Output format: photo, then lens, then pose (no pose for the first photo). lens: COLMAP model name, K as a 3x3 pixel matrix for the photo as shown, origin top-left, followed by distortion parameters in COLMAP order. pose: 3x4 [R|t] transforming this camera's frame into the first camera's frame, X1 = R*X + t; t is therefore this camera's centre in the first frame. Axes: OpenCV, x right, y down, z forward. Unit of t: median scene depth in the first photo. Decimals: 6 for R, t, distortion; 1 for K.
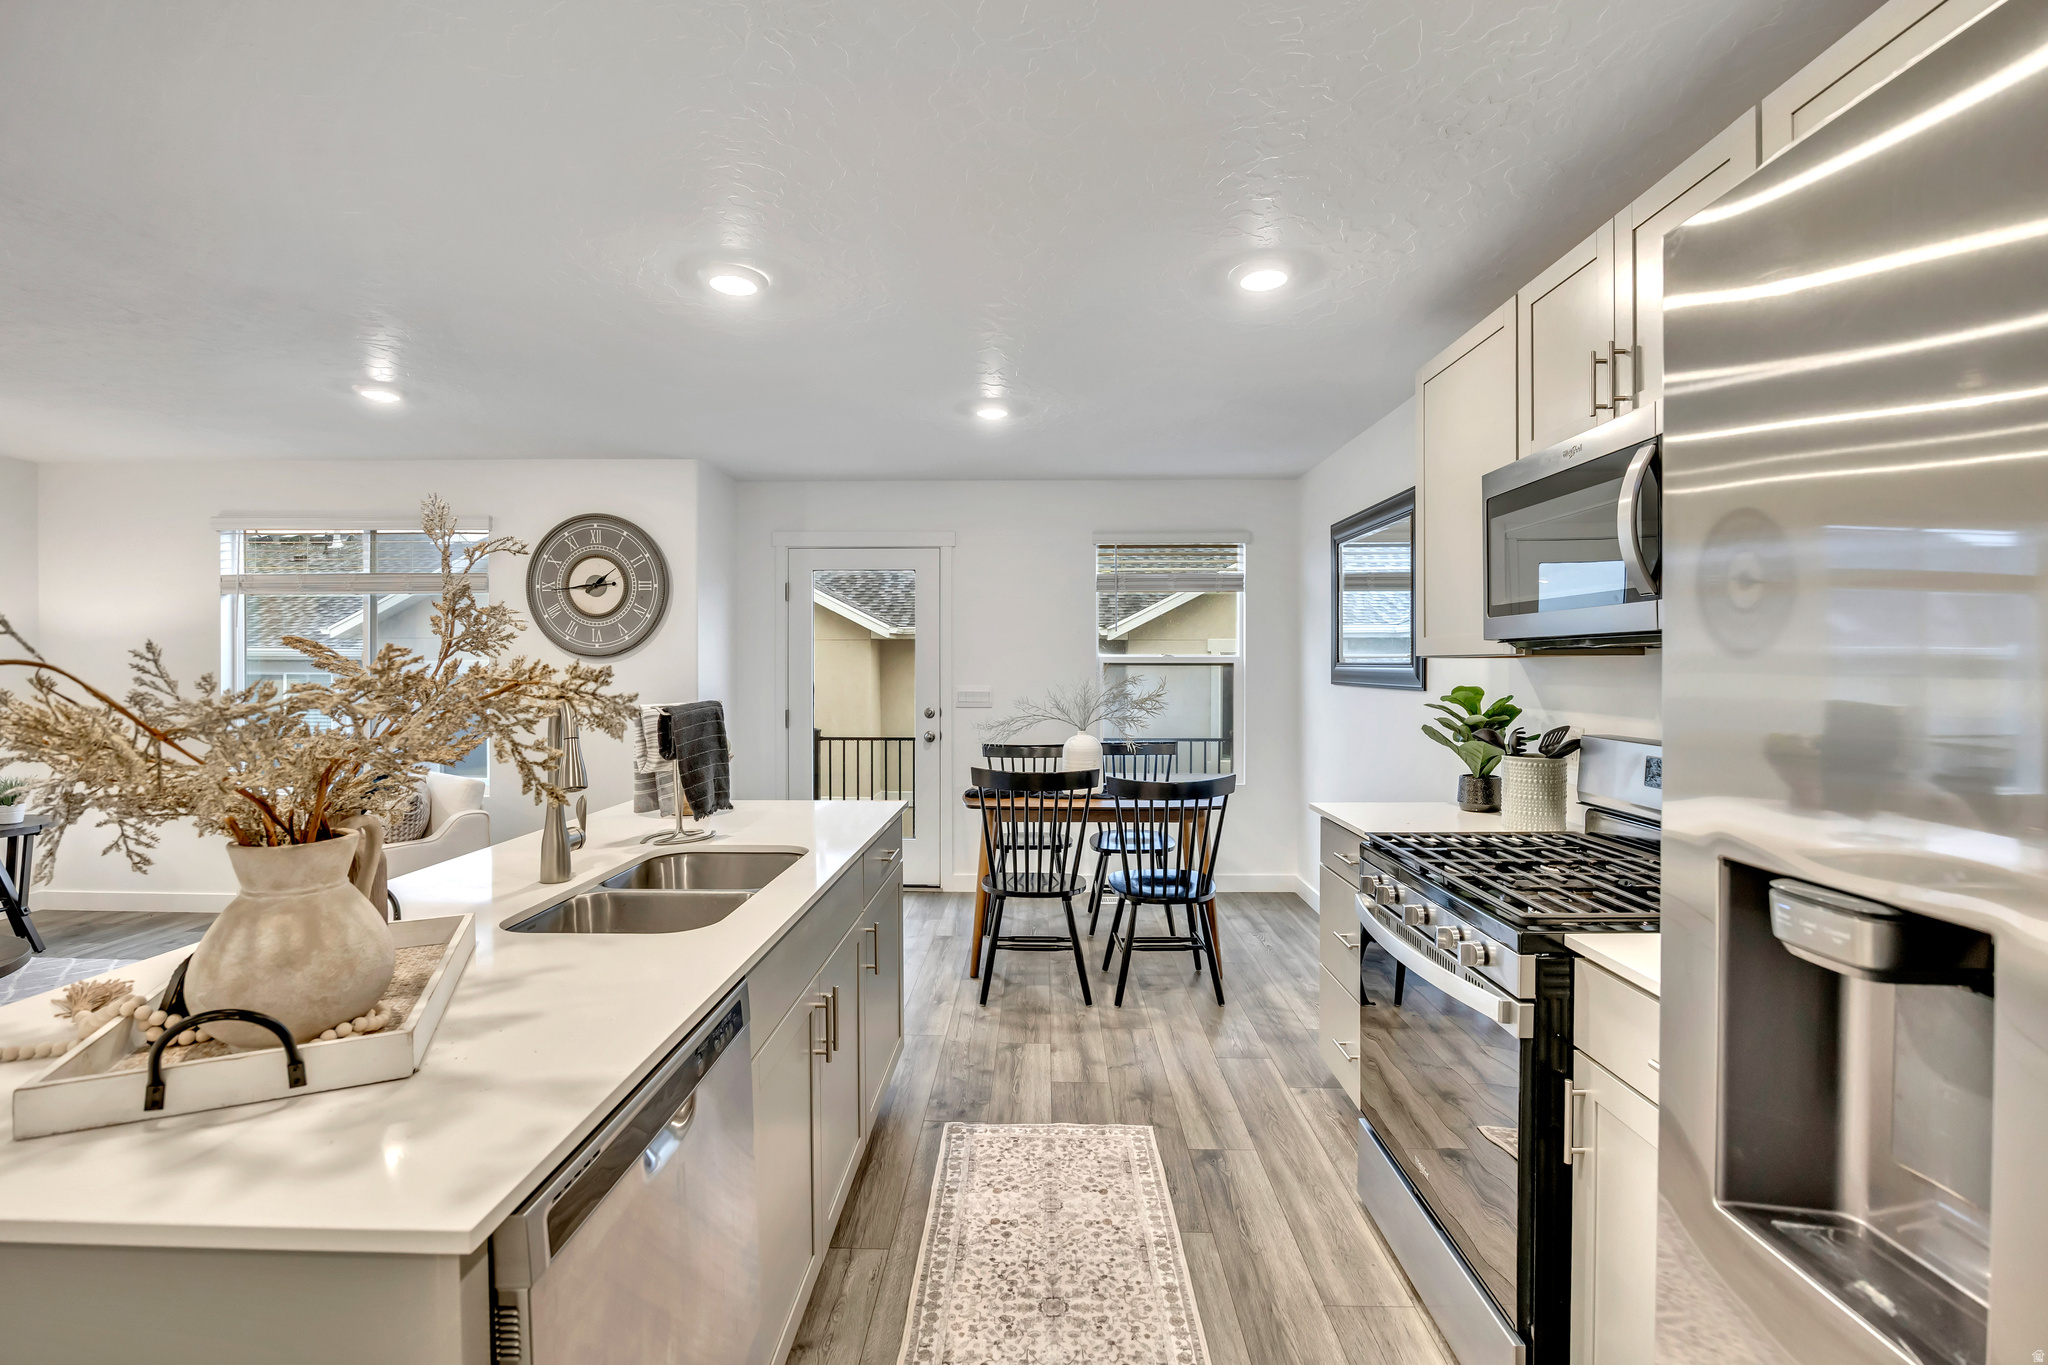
lens RADIAL K [[886.5, 0, 1037.0], [0, 886.5, 676.9], [0, 0, 1]] dist [-0.014105, 0.002497]
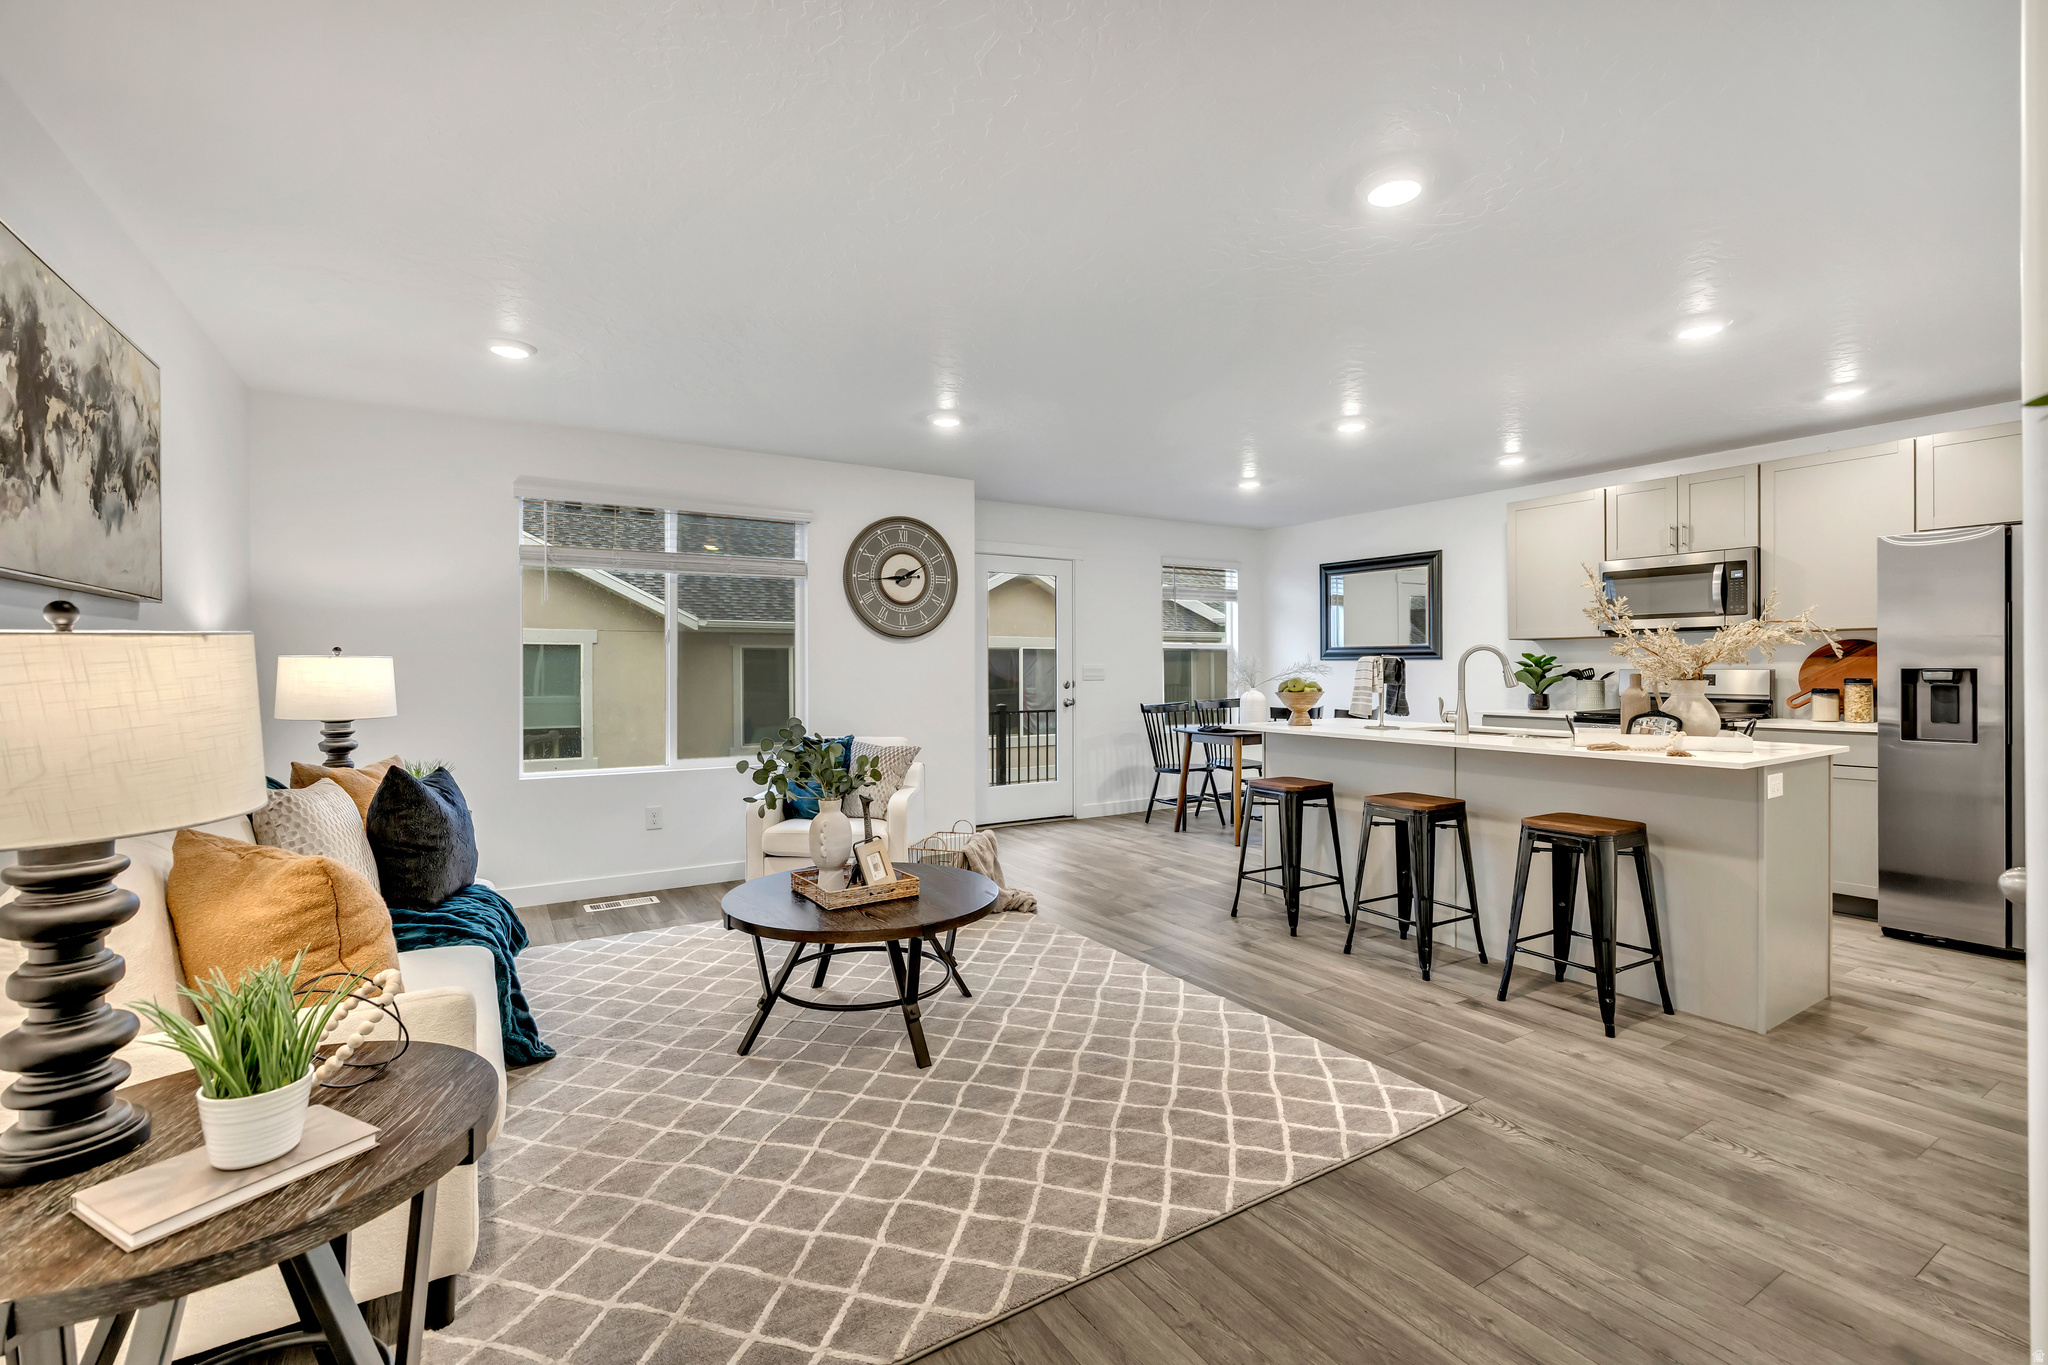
lens RADIAL K [[886.5, 0, 1017.6], [0, 886.5, 670.2], [0, 0, 1]] dist [-0.014105, 0.002497]
pose [[0.850732, -0.005478, 0.525571, -1.600364], [0.010657, 0.999920, -0.006828, 0.049732], [-0.525492, 0.011409, 0.850722, -0.149972]]
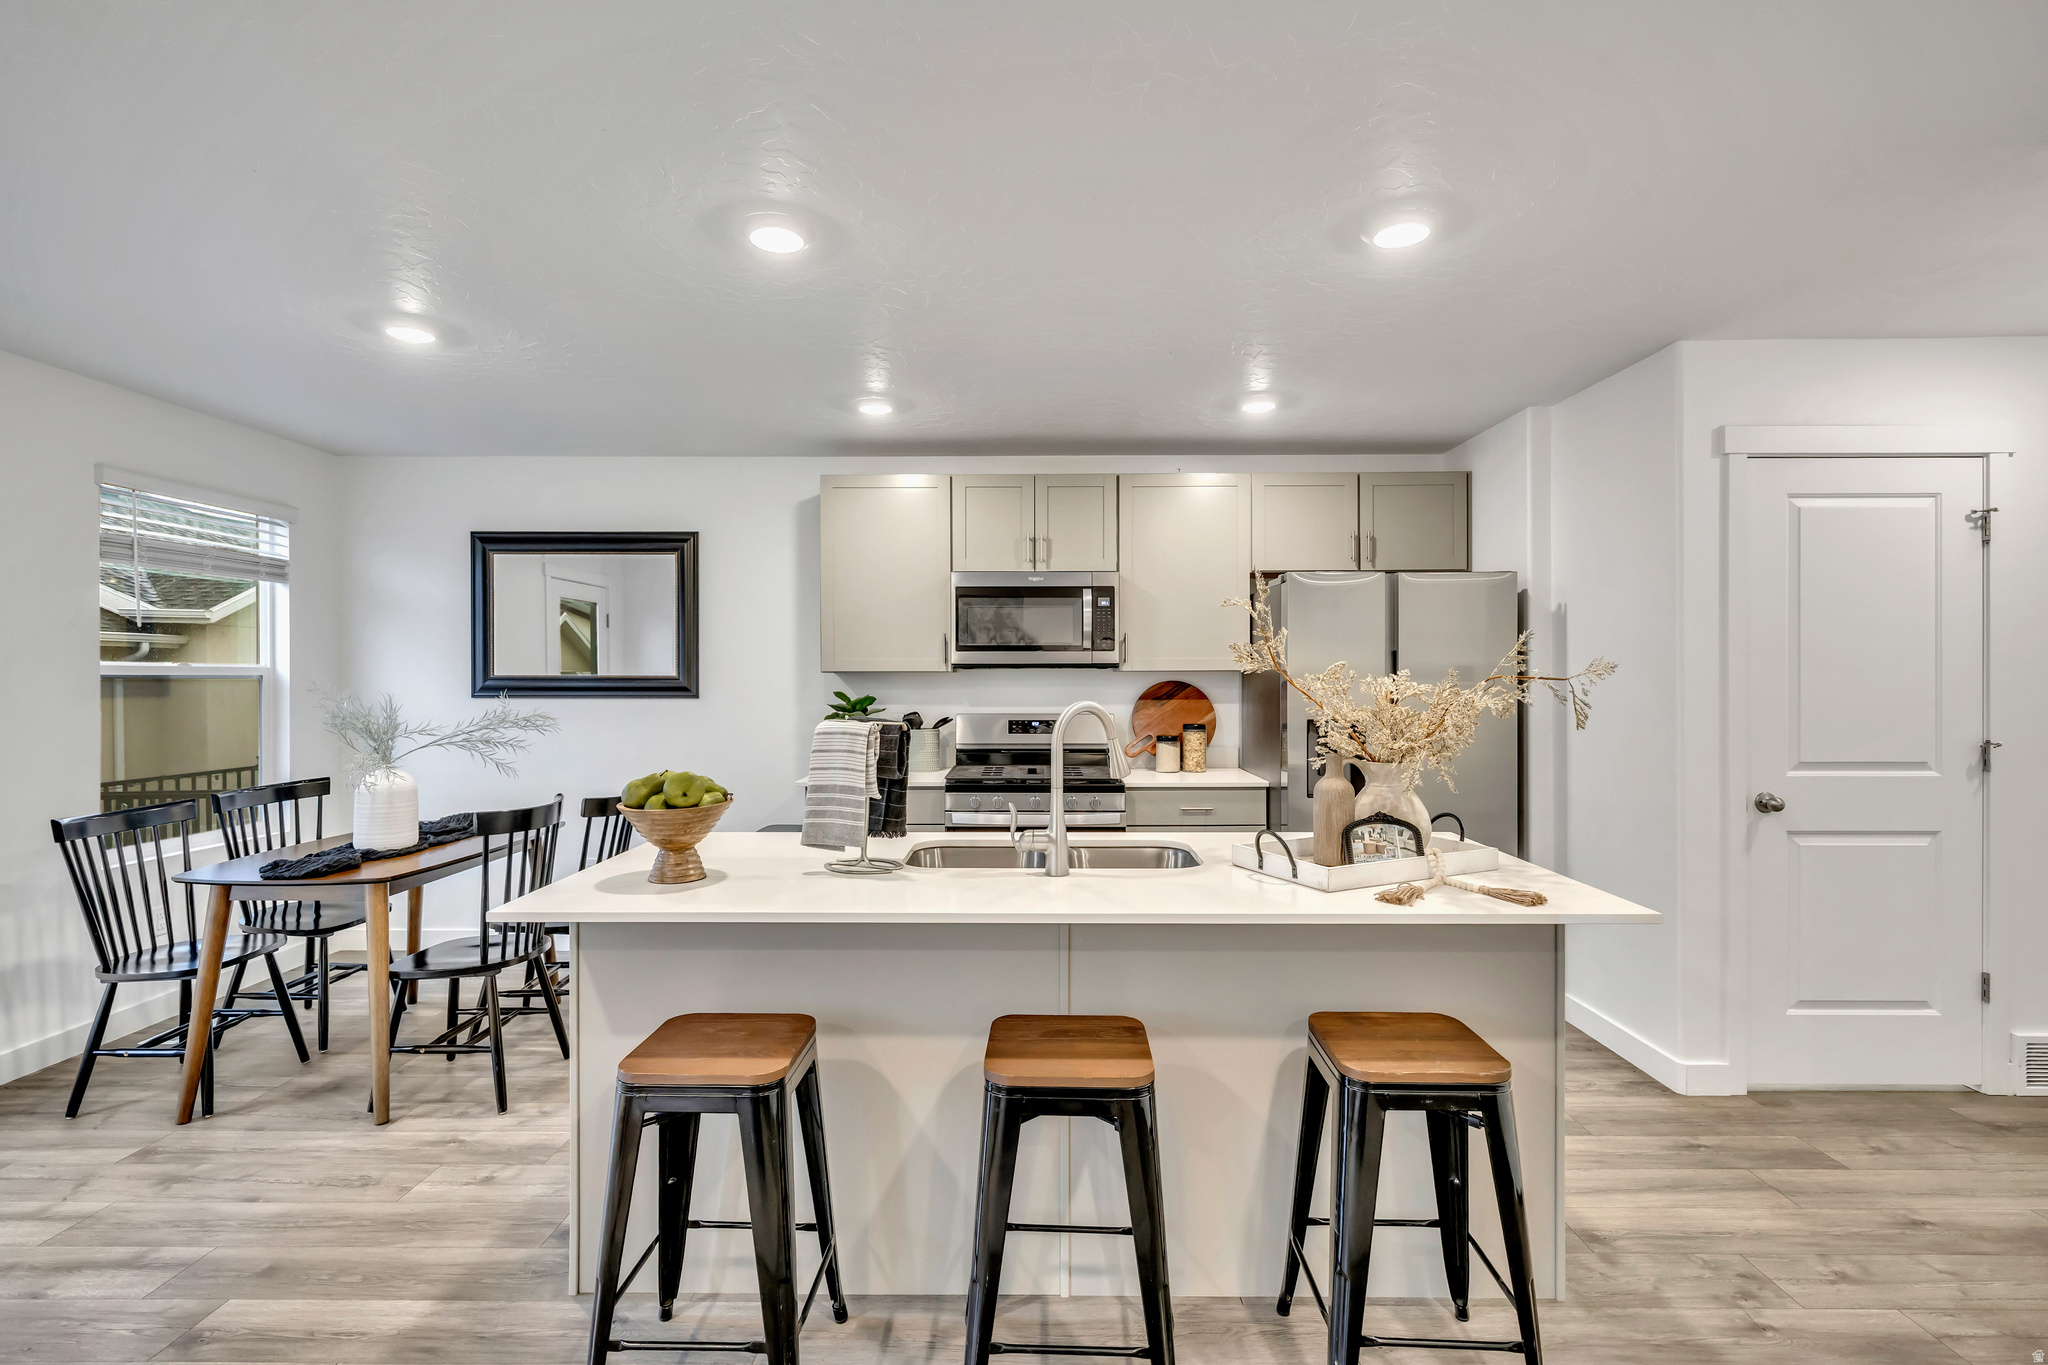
lens RADIAL K [[933.2, 0, 1027.8], [0, 933.2, 680.8], [0, 0, 1]] dist [-0.000963, 0.000660]
pose [[0.004188, -0.003310, 0.999986, -1.067755], [0.013214, 0.999907, 0.003254, -0.008211], [-0.999904, 0.013200, 0.004232, 0.639822]]
